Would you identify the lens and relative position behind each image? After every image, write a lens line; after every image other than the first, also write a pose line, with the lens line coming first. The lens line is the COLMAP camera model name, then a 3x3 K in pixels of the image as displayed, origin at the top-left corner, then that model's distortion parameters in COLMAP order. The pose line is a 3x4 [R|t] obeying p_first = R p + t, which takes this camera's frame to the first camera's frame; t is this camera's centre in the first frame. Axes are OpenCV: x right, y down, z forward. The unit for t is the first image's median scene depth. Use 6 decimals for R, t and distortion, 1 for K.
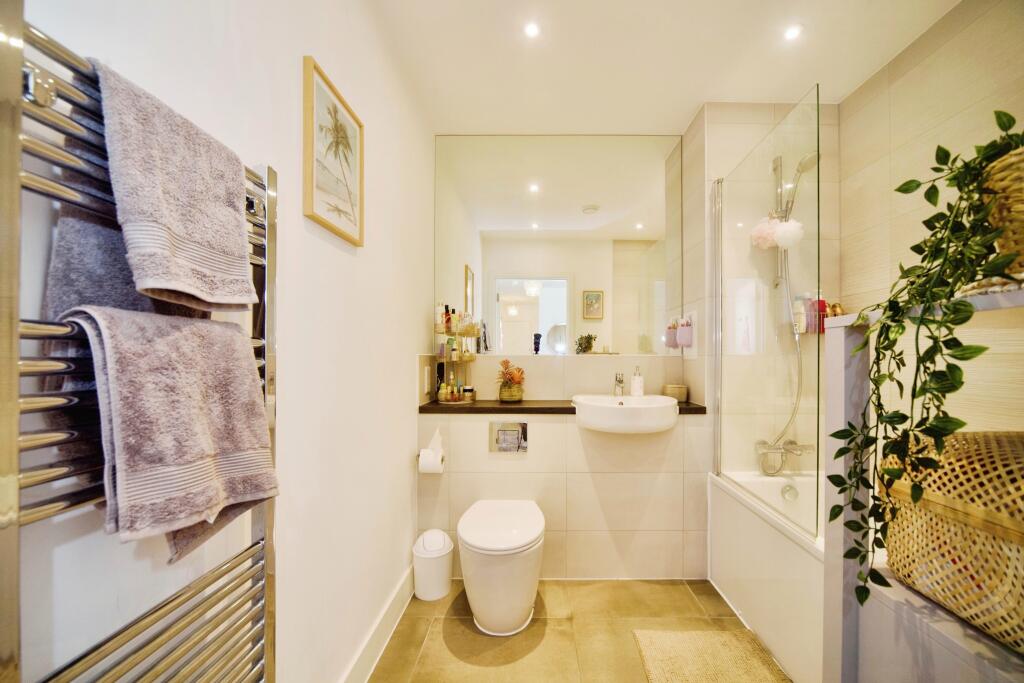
lens RADIAL K [[375.9, 0, 515.9], [0, 375.9, 350.3], [0, 0, 1]] dist [-0.014346, 0.001618]
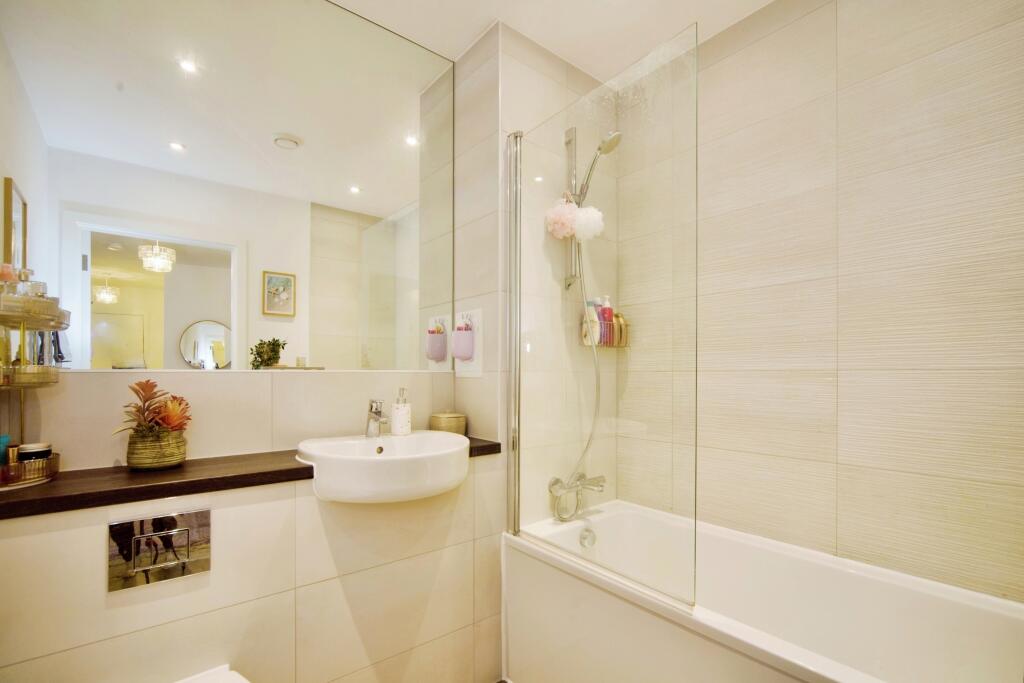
lens RADIAL K [[466.7, 0, 495.1], [0, 466.7, 369.8], [0, 0, 1]] dist [-0.005959, -0.000220]
pose [[0.761990, 0.002283, 0.647585, -0.076110], [-0.009229, 0.999931, 0.007335, 0.003492], [-0.647523, -0.011565, 0.761958, 0.295028]]
